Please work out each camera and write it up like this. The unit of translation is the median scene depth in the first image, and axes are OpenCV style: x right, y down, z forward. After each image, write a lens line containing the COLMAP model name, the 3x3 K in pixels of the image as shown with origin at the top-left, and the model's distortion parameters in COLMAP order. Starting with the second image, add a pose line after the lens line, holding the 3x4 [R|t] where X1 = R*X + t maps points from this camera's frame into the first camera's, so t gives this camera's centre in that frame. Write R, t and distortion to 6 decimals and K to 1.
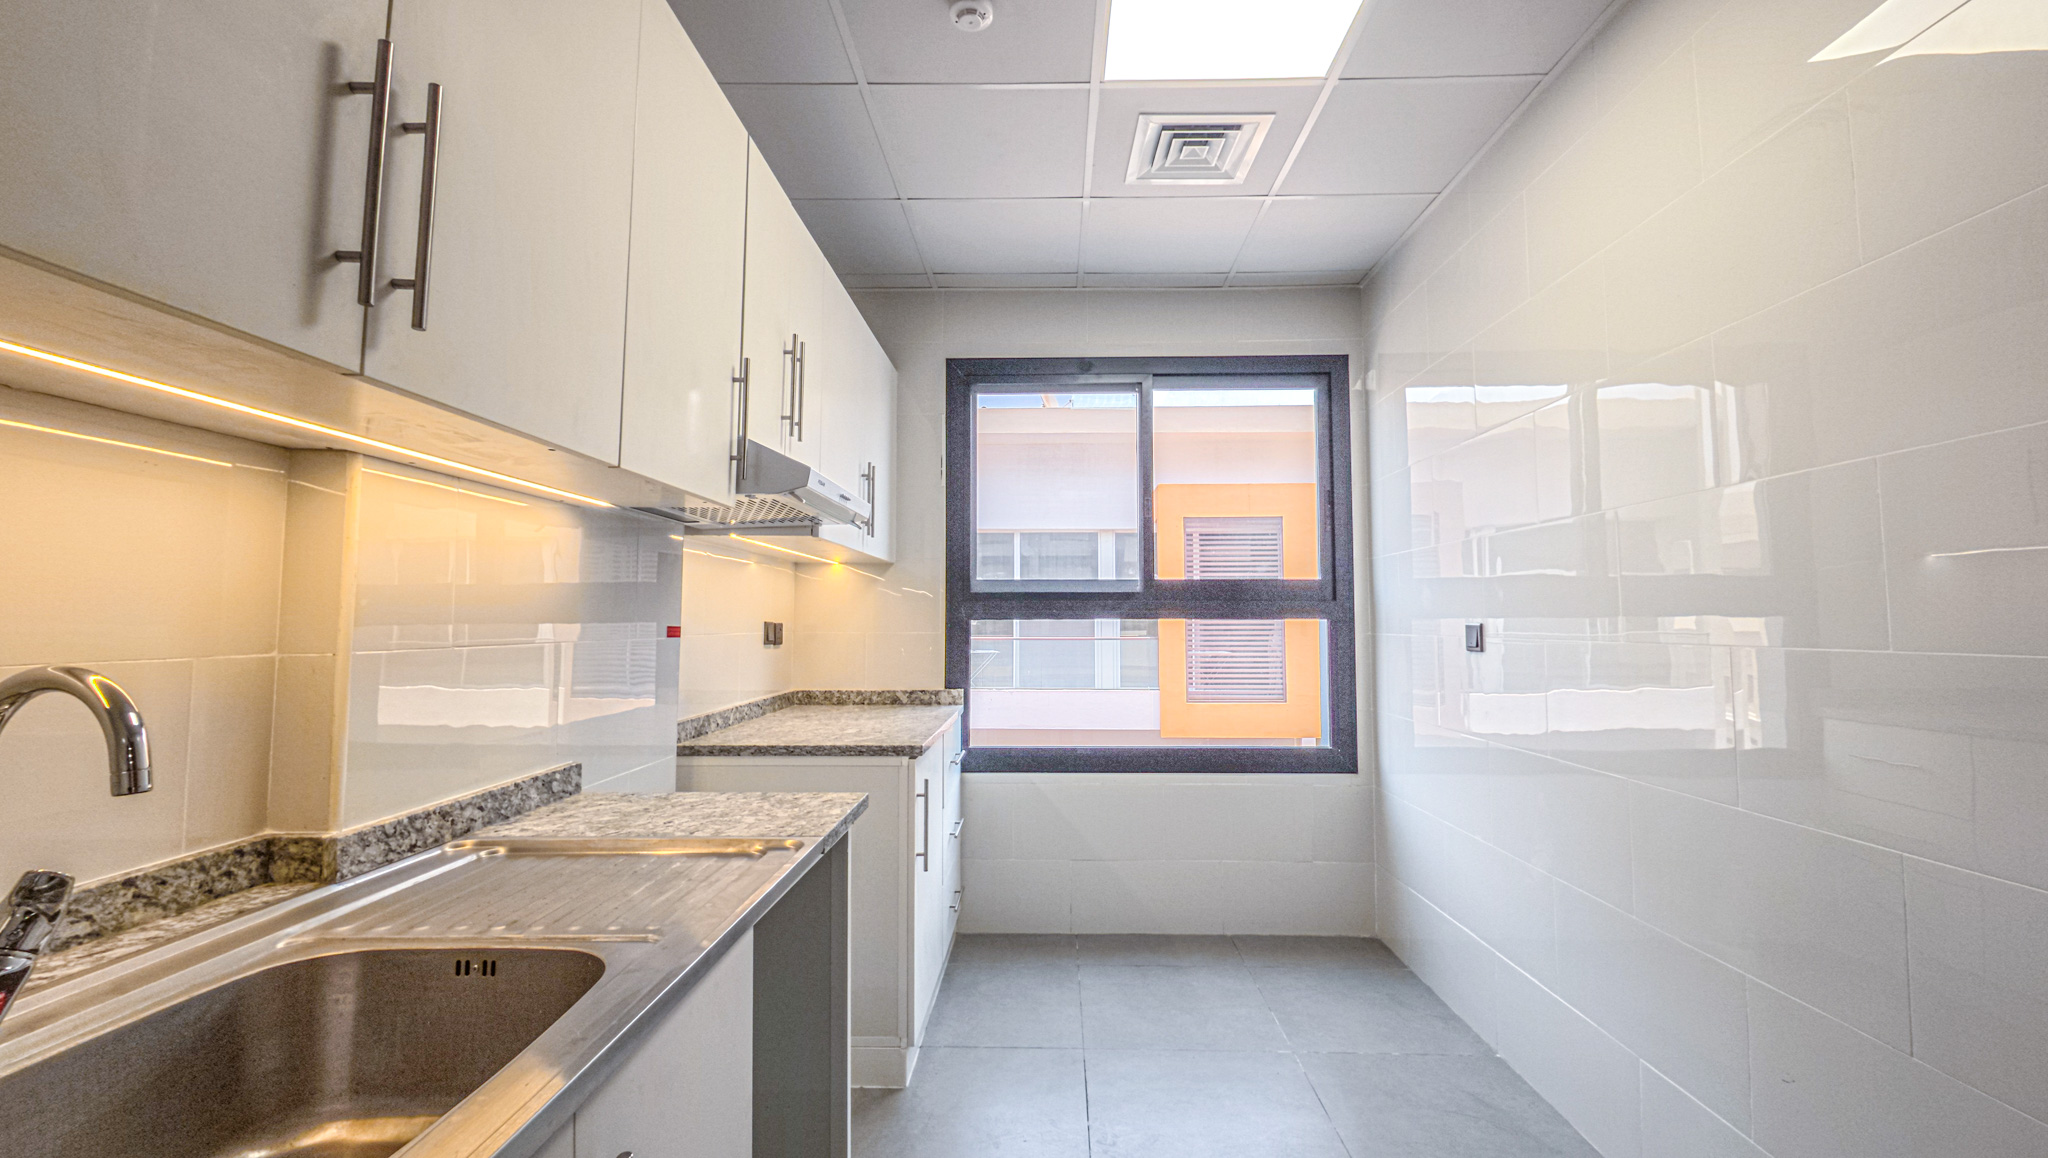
lens RADIAL K [[851.7, 0, 1038.6], [0, 851.7, 564.0], [0, 0, 1]] dist [0.021411, -0.000135]
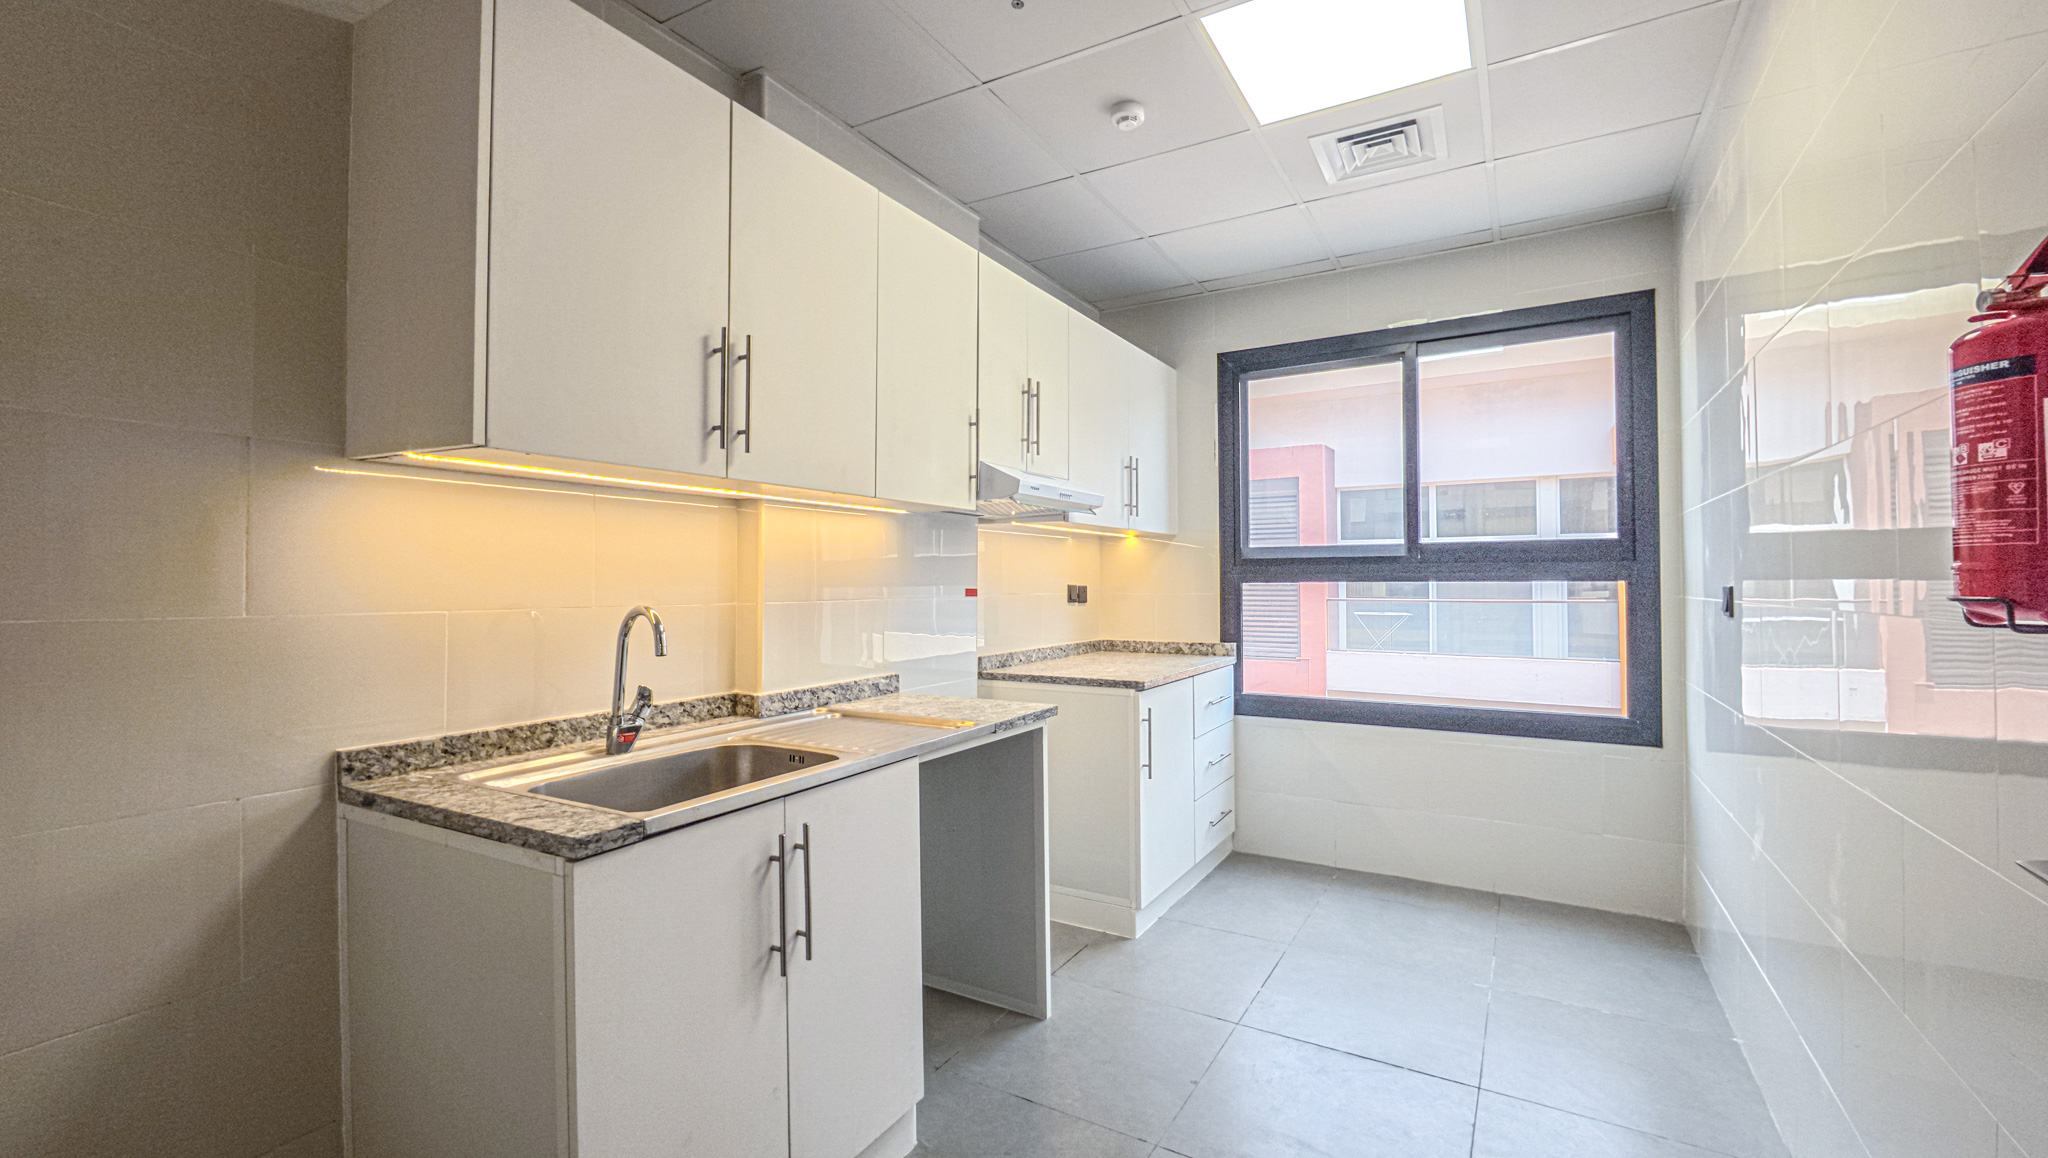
lens RADIAL K [[840.6, 0, 1025.4], [0, 840.6, 555.2], [0, 0, 1]] dist [0.009506, -0.000091]
pose [[0.871751, -0.019026, -0.489579, 0.328039], [0.036232, 0.999013, 0.025692, -0.015895], [0.488607, -0.040136, 0.871580, -0.179395]]
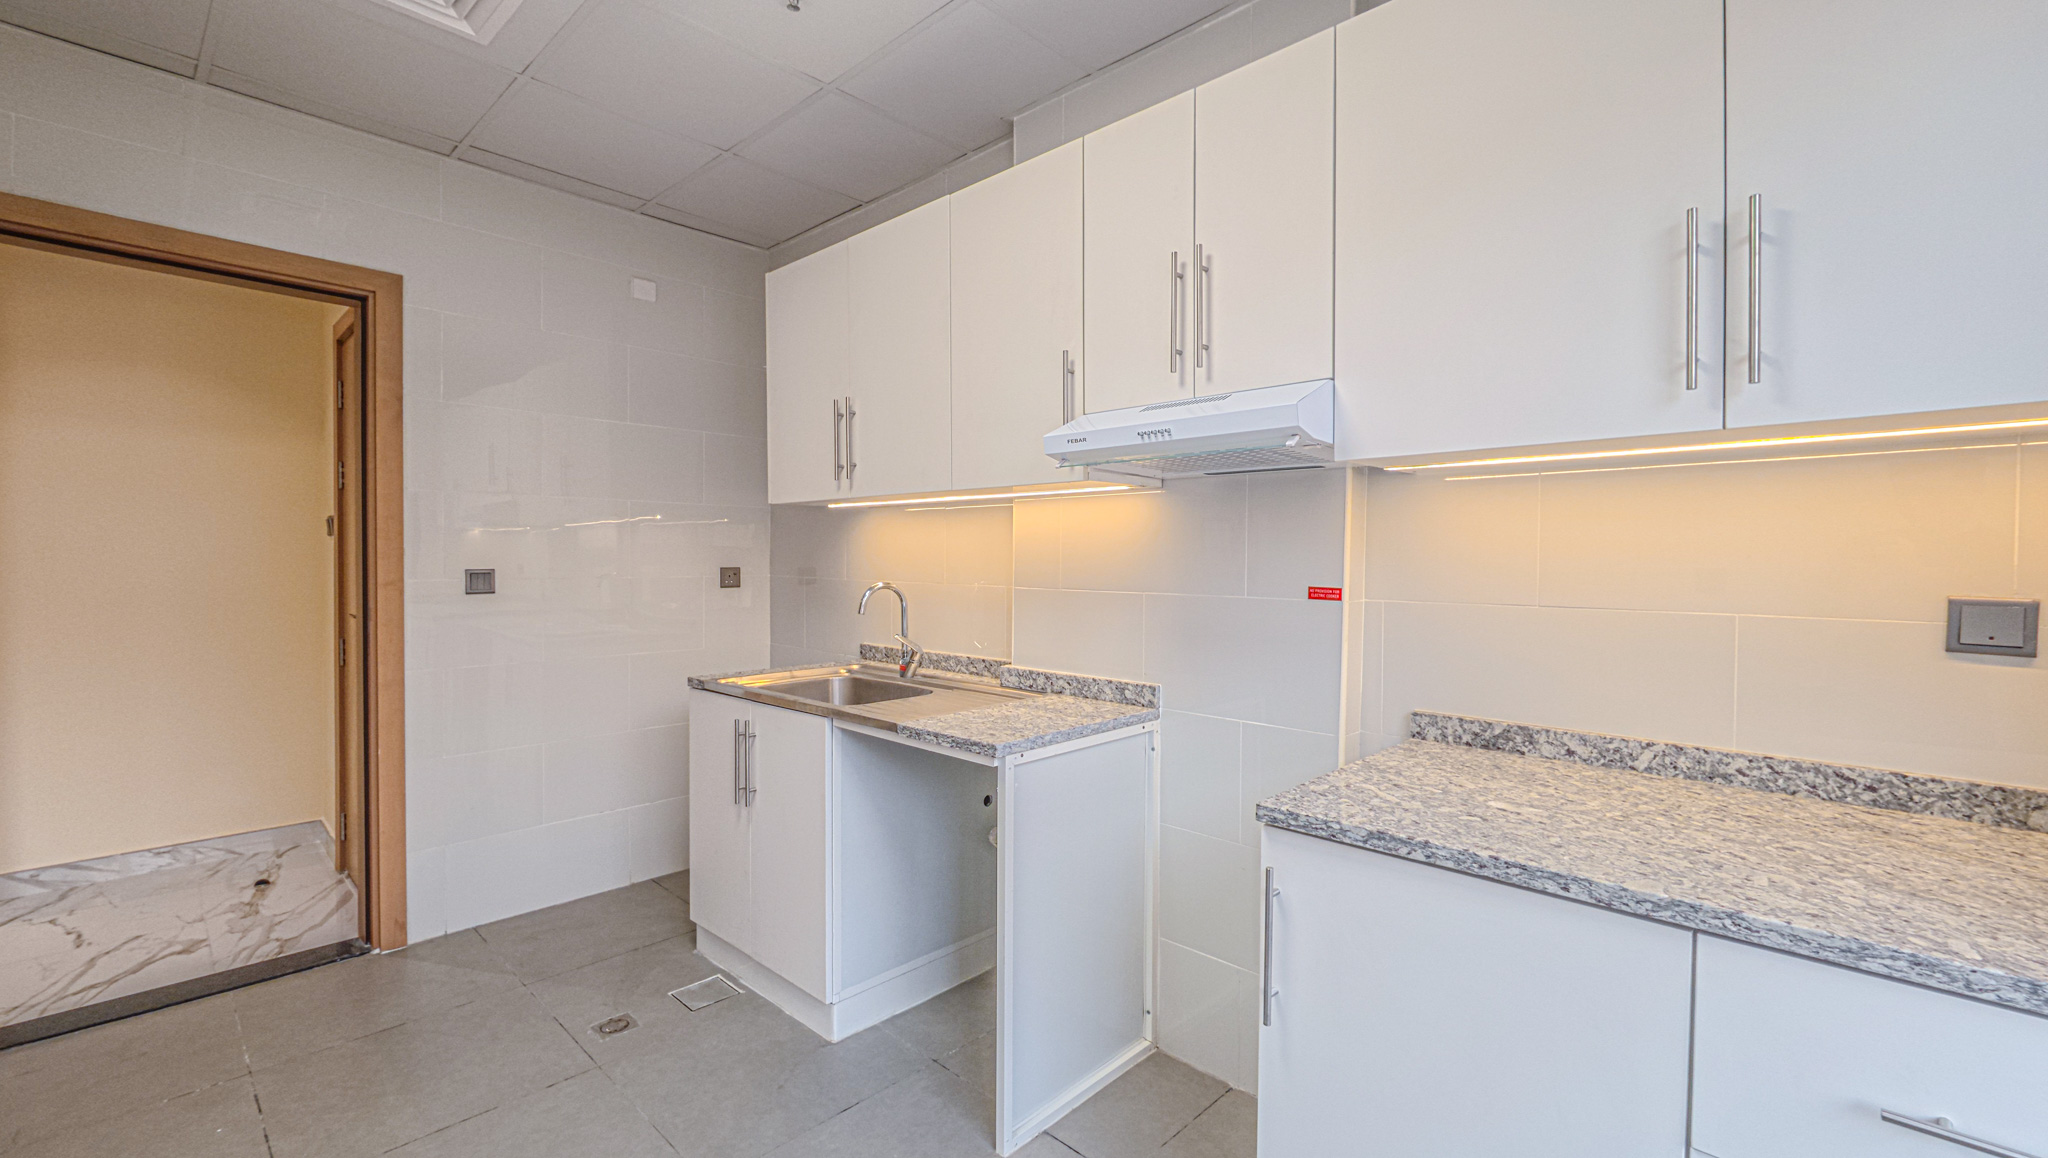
lens RADIAL K [[840.6, 0, 1025.4], [0, 840.6, 555.2], [0, 0, 1]] dist [0.009506, -0.000091]
pose [[-0.676583, -0.002009, -0.736363, 0.394983], [0.045386, 0.997981, -0.044424, 0.059821], [0.734966, -0.063477, -0.675126, 1.271049]]
